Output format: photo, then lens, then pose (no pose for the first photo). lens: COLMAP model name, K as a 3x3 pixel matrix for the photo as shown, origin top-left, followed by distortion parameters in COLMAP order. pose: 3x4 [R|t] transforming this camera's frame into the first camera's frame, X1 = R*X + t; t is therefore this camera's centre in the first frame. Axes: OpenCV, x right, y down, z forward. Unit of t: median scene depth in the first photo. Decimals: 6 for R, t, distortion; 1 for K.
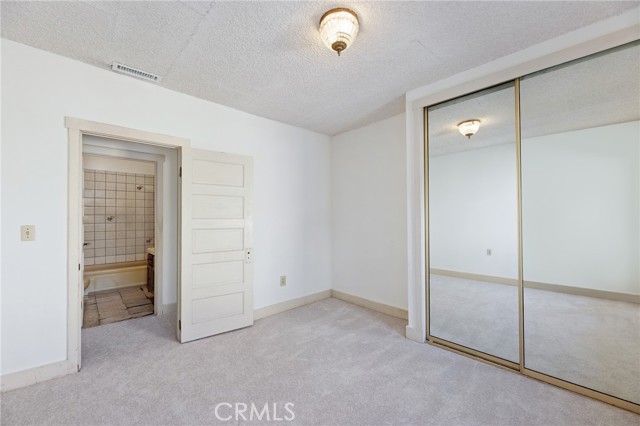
lens RADIAL K [[268.3, 0, 320.0], [0, 268.3, 213.0], [0, 0, 1]] dist [-0.000156, -0.000082]
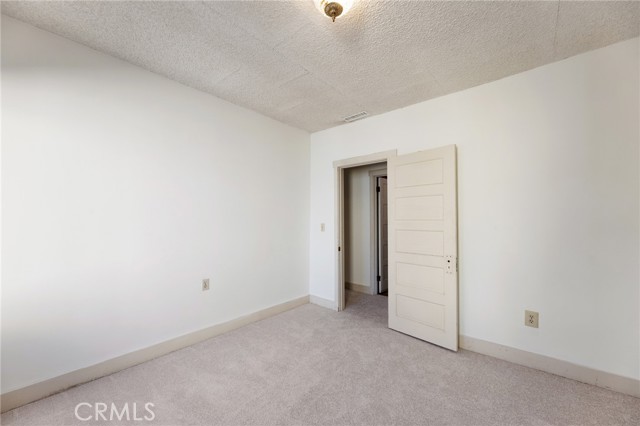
lens RADIAL K [[266.0, 0, 320.0], [0, 266.0, 213.0], [0, 0, 1]] dist [0.000344, 0.000136]
pose [[0.078995, -0.024906, -0.996564, 0.579027], [0.019484, 0.999535, -0.023435, 0.010974], [0.996685, -0.017566, 0.079443, 0.586992]]
